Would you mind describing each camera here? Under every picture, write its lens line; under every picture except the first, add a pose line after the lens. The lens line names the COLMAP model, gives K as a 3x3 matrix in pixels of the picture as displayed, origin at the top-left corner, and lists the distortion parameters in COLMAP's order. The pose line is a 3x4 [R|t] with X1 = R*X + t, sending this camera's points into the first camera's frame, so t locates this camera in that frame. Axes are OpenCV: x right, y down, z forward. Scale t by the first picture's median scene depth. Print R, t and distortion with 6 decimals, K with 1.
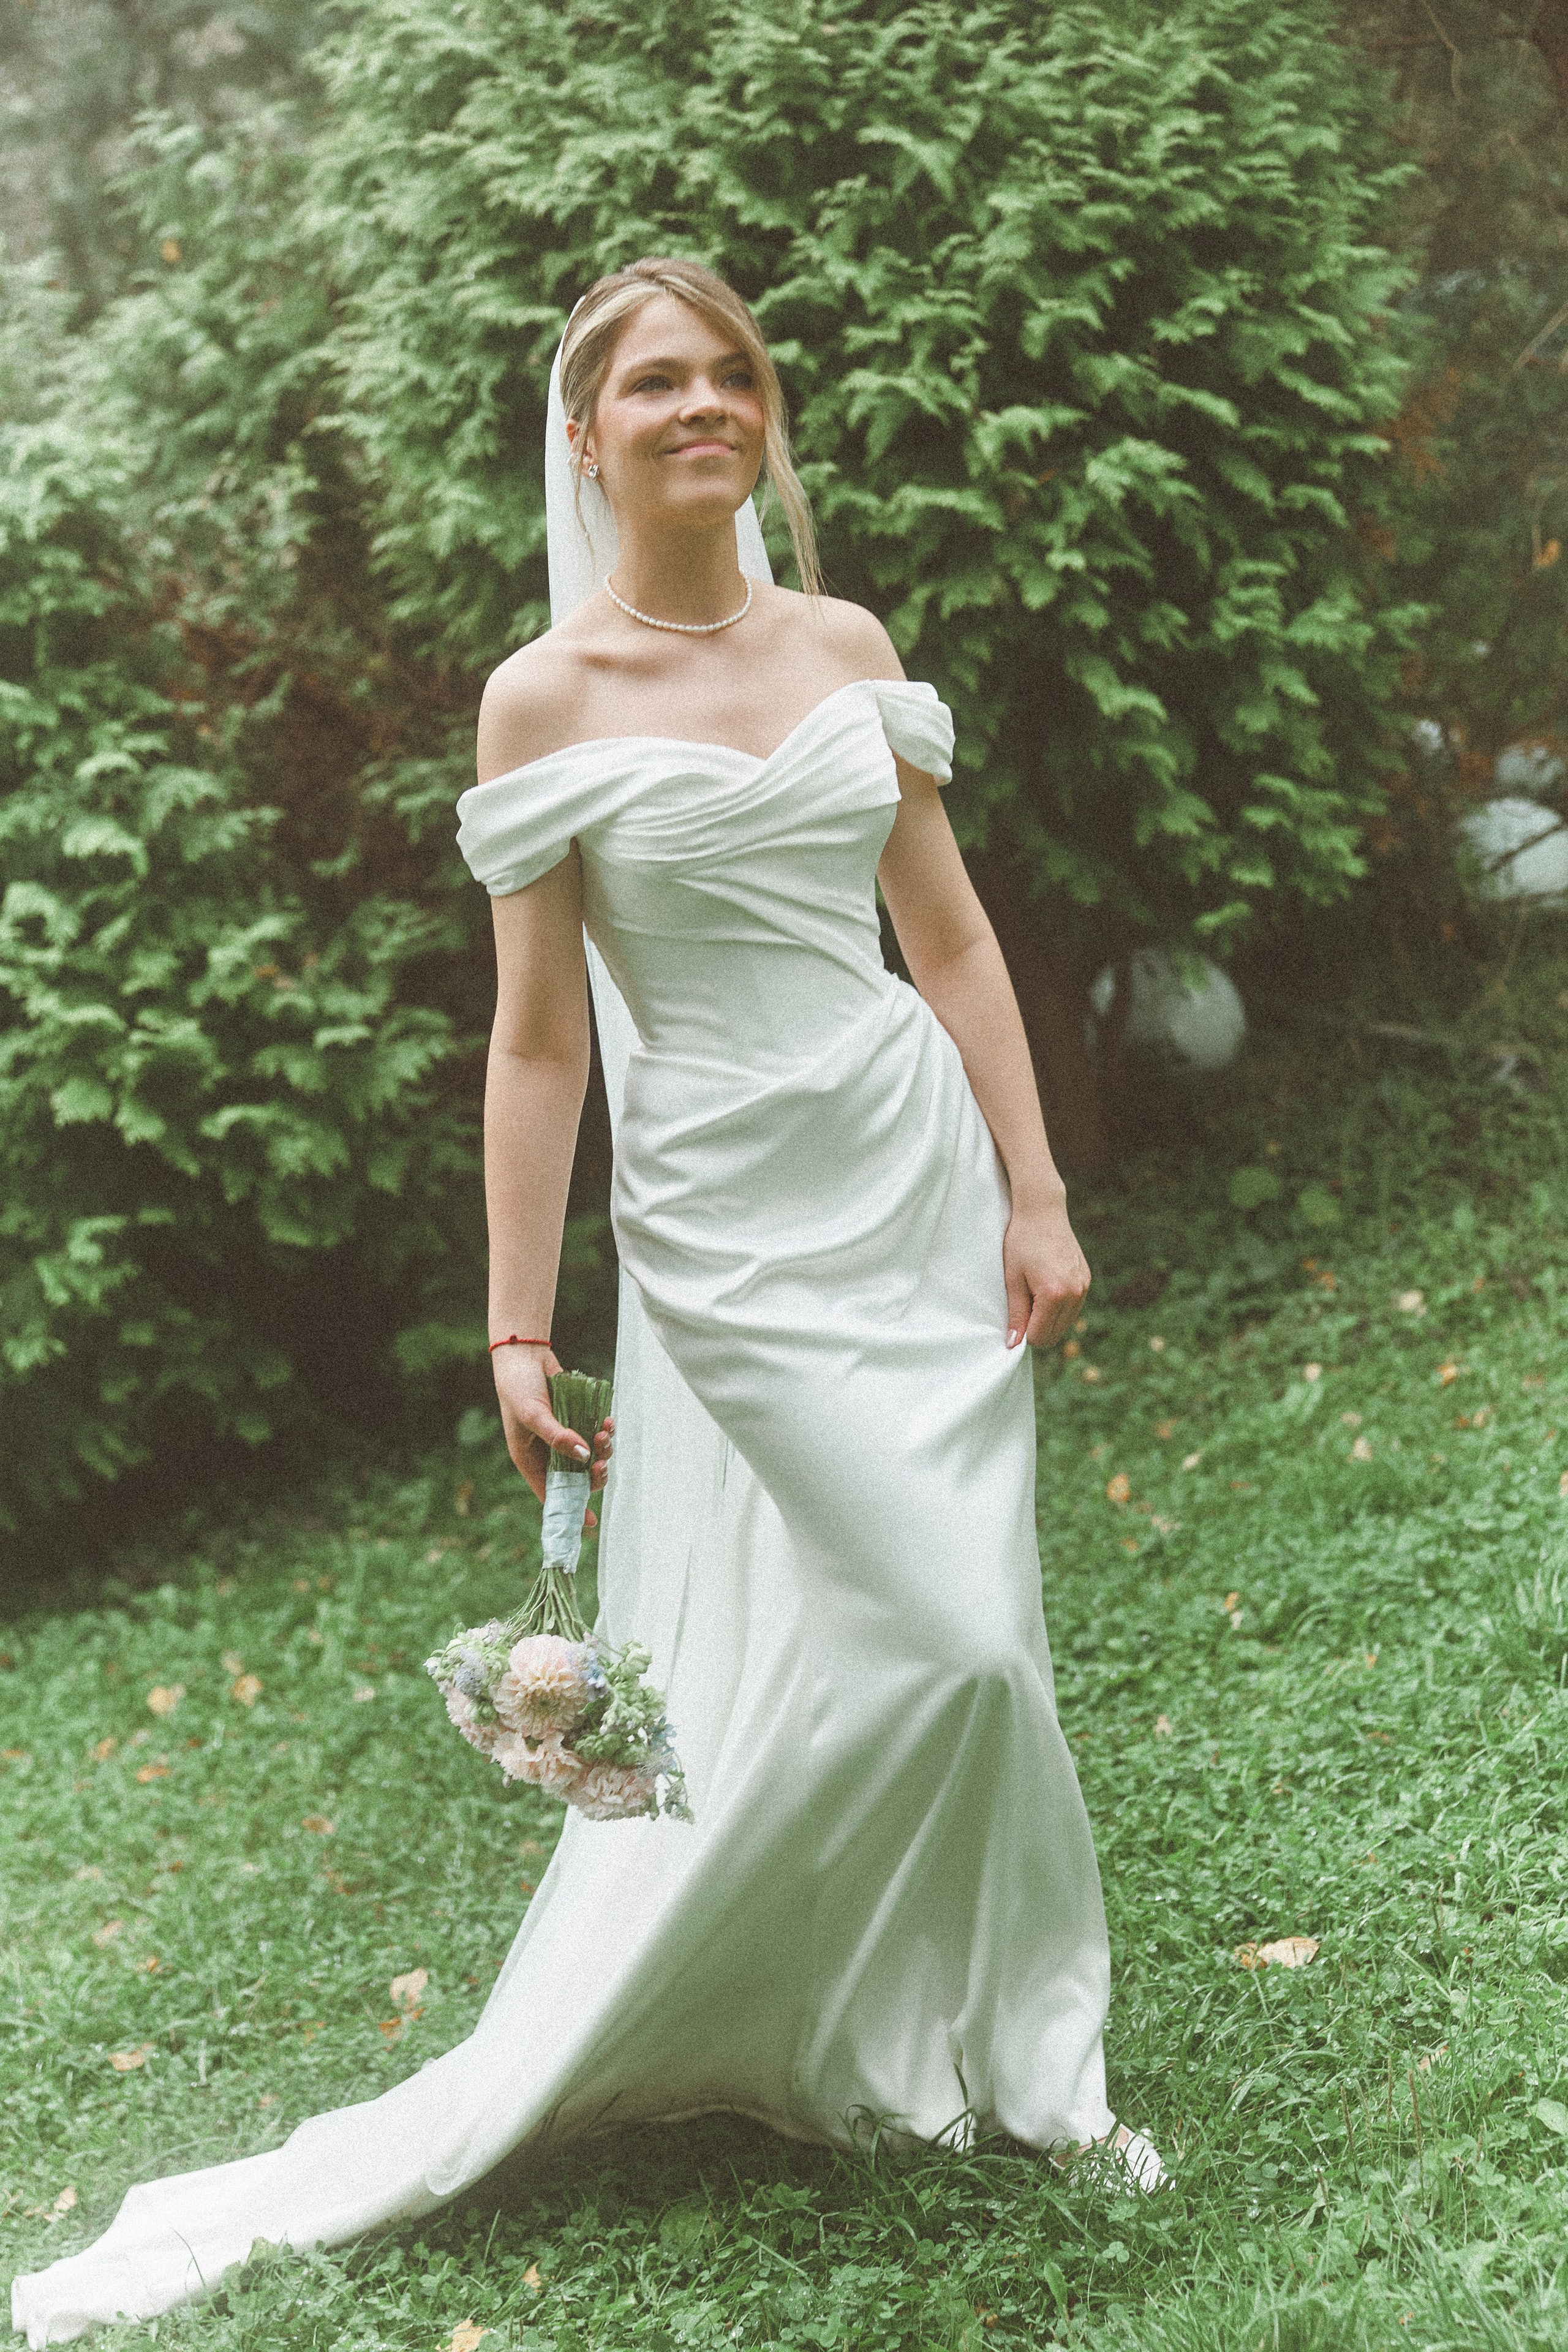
lens RADIAL K [[3459.6, 0, 716.0], [0, 3459.6, 1083.8], [0, 0, 1]] dist [0.006039, 0.044526]
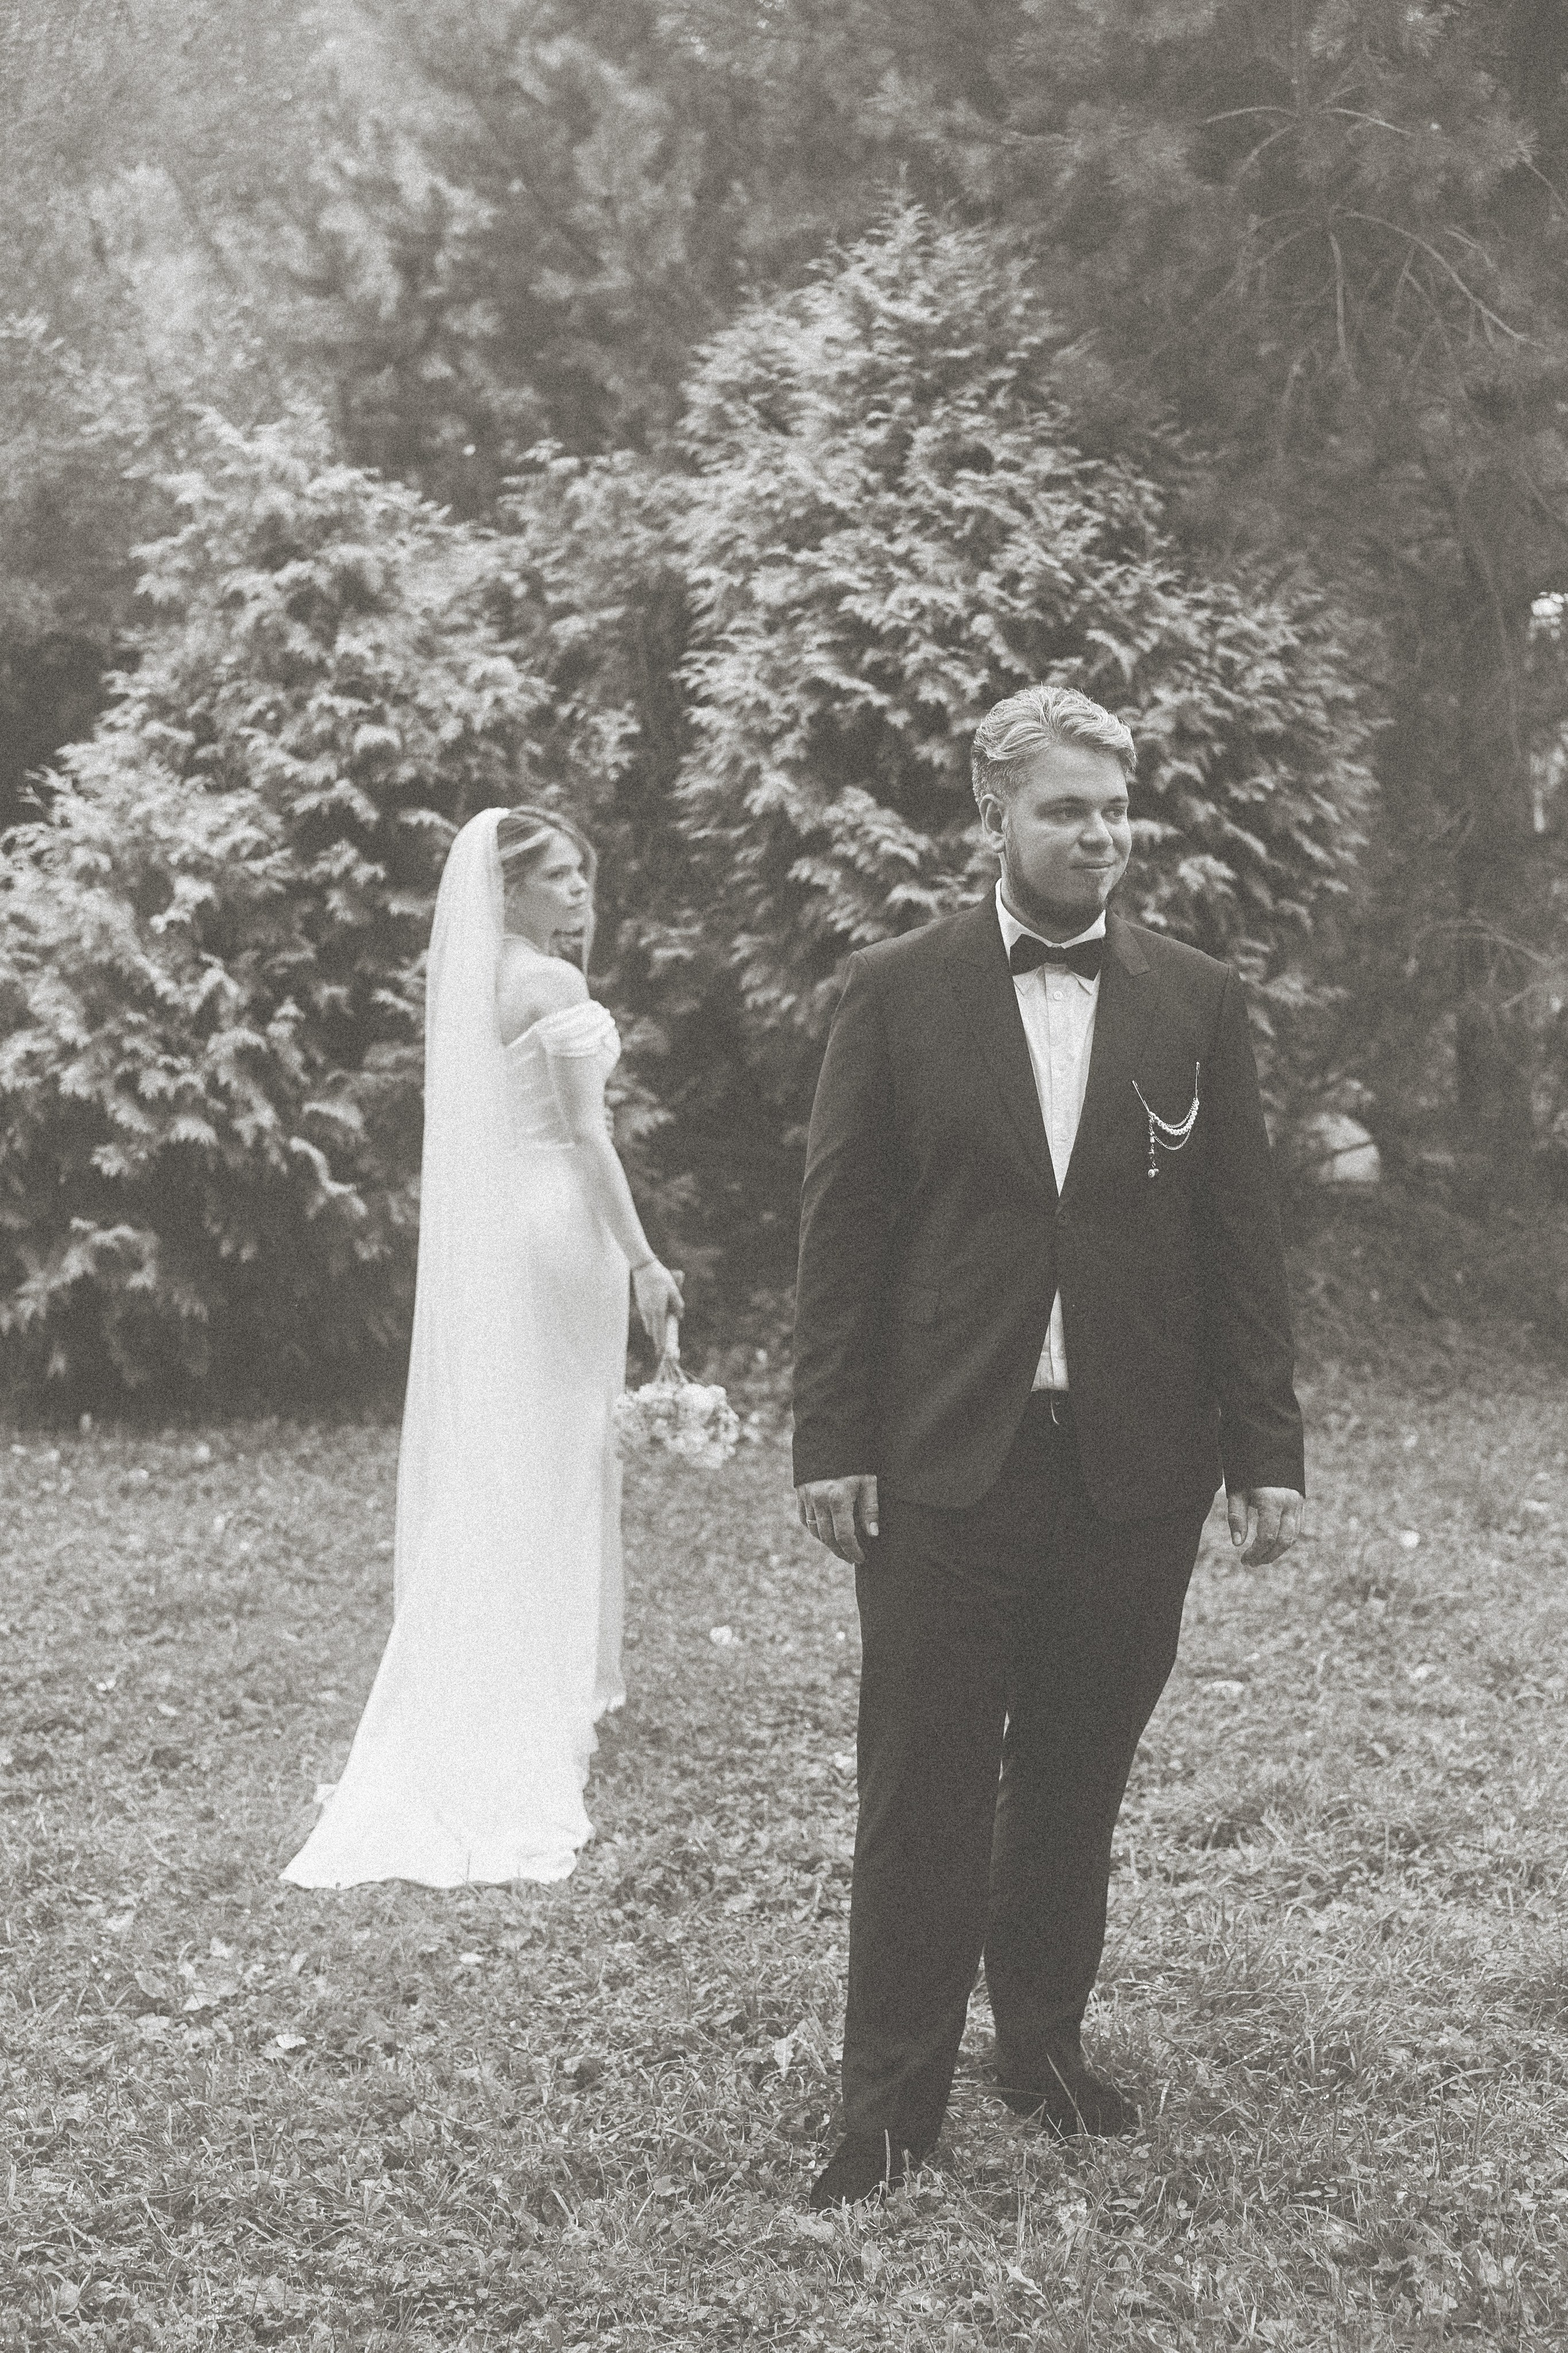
lens RADIAL K [[3031.6, 0, 794.3], [0, 3031.6, 1050.8], [0, 0, 1]] dist [-0.009402, -0.038023]
pose [[0.968643, 0.230683, 0.092284, -0.169590], [-0.225836, 0.972313, -0.060051, 0.031418], [-0.103582, 0.037327, 0.993920, -0.375469]]
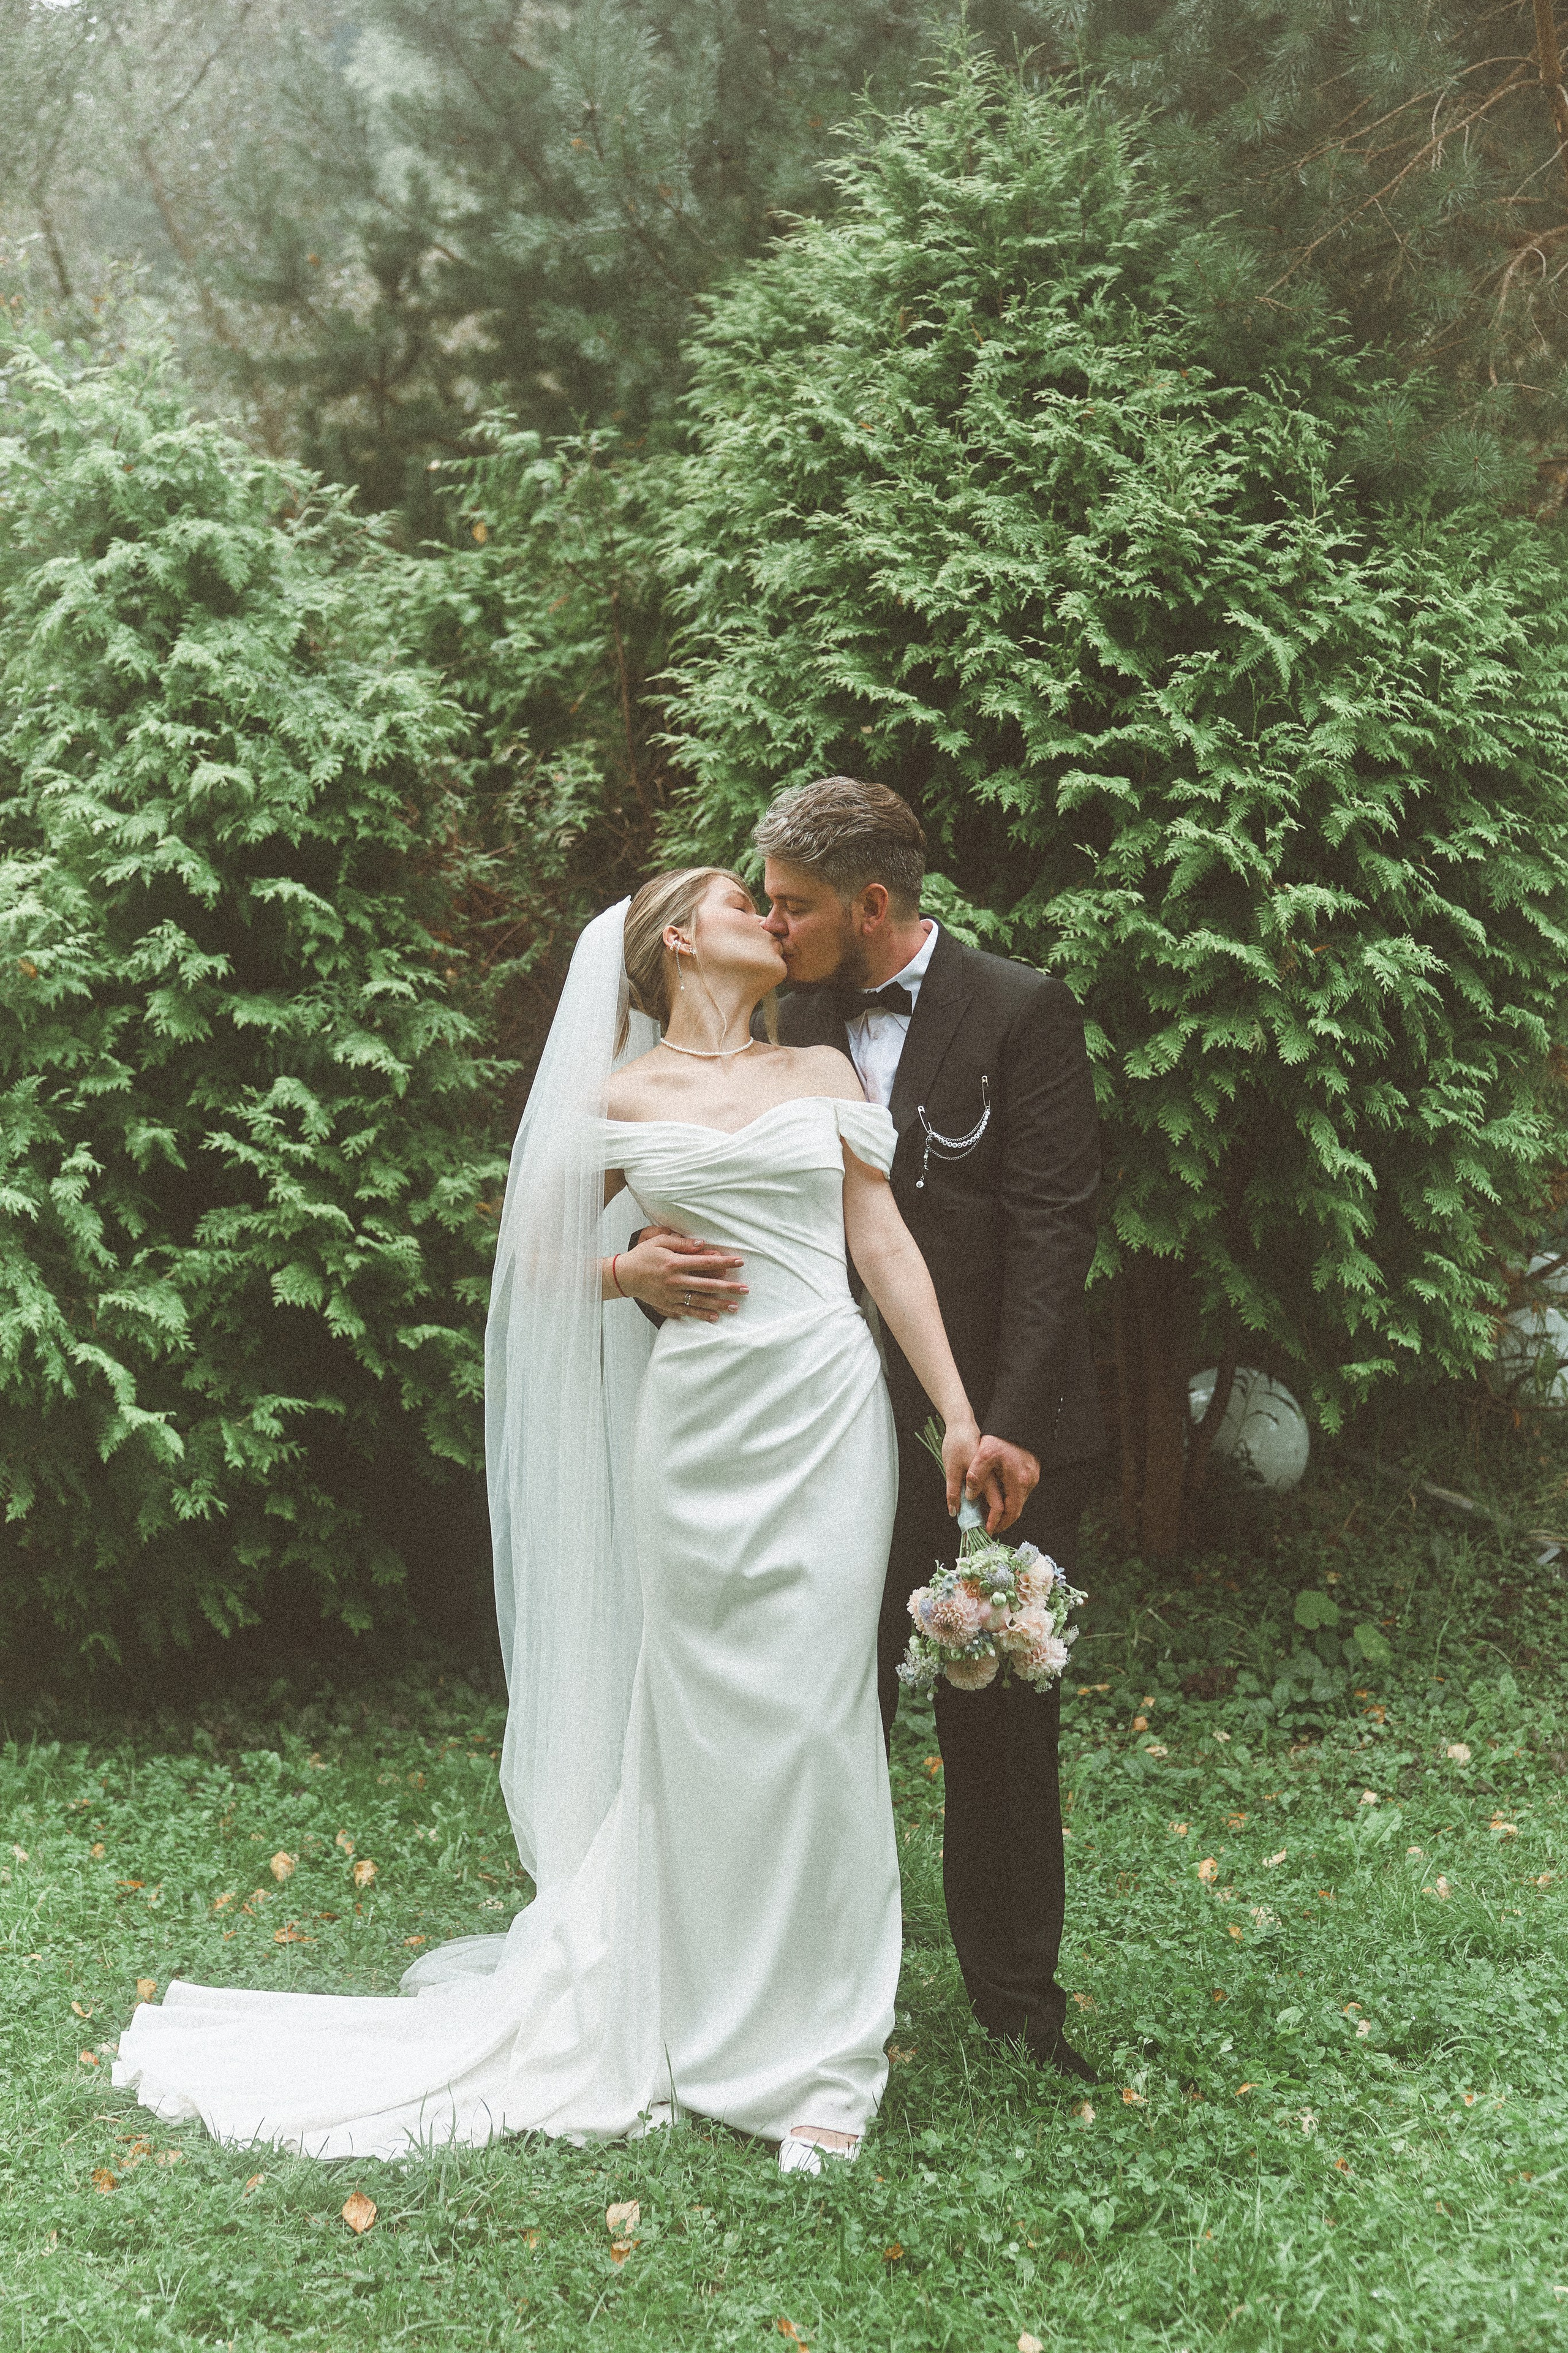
lens RADIAL K [[3221.4, 0, 768.6], [0, 3221.4, 1086.4], [0, 0, 1]] dist [0.000141, -0.063701]
pose [[0.970452, 0.236219, 0.049227, -0.111489], [-0.231196, 0.968685, -0.090538, 0.001331], [-0.069073, 0.076481, 0.994676, -0.012142]]
